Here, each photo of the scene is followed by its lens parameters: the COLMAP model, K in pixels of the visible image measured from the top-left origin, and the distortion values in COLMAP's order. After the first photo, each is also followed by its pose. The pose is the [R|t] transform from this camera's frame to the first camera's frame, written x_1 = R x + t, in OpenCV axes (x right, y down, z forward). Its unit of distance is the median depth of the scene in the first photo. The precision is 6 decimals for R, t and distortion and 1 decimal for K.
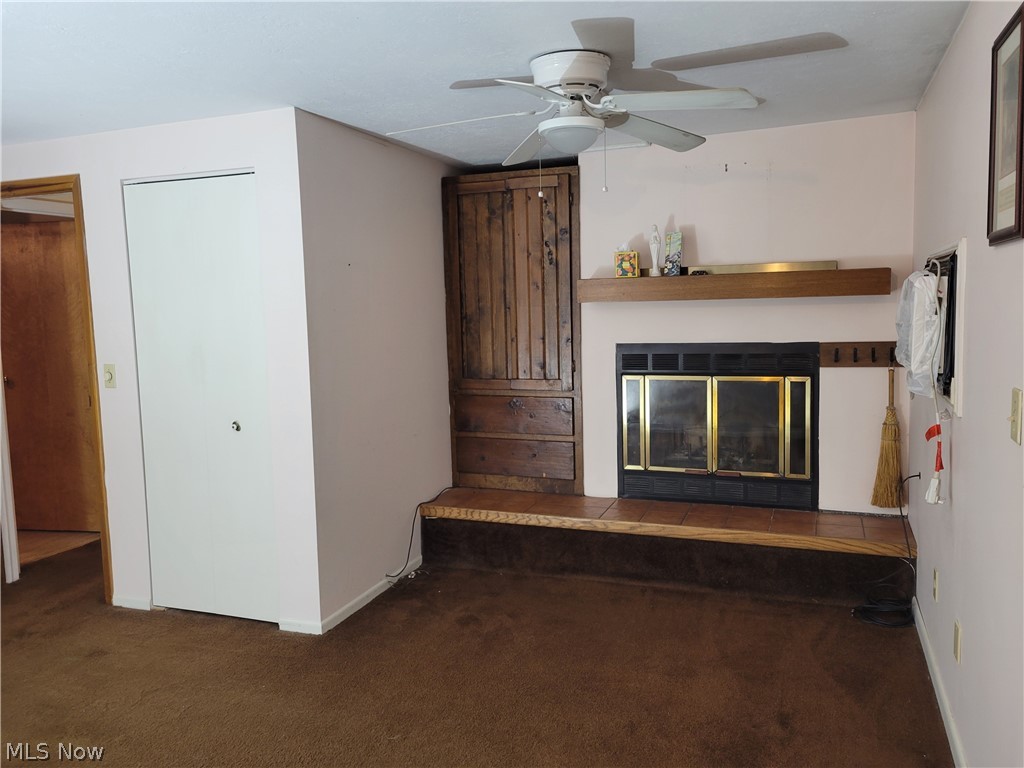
lens RADIAL K [[774.1, 0, 512.0], [0, 774.1, 384.0], [0, 0, 1]] dist [0.049209, -0.001110]
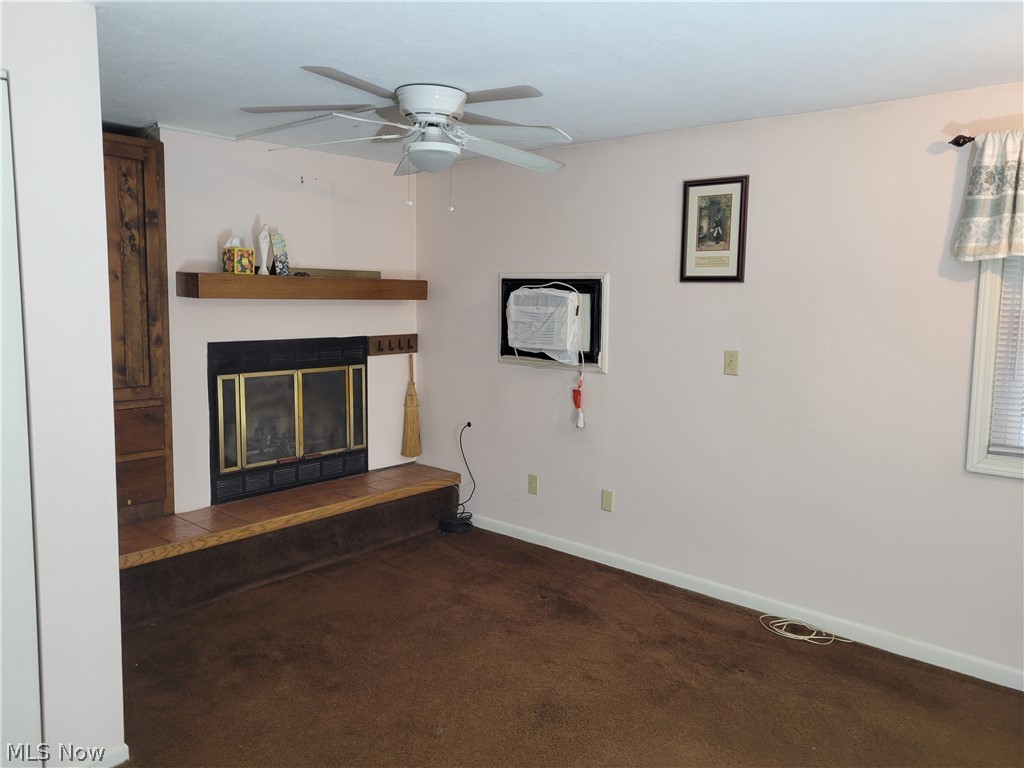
lens RADIAL K [[774.1, 0, 512.0], [0, 774.1, 384.0], [0, 0, 1]] dist [0.049209, -0.001110]
pose [[0.338291, -0.080410, 0.937600, -0.674384], [0.074951, 0.995480, 0.058332, -0.031524], [-0.938052, 0.050541, 0.342788, 0.354528]]
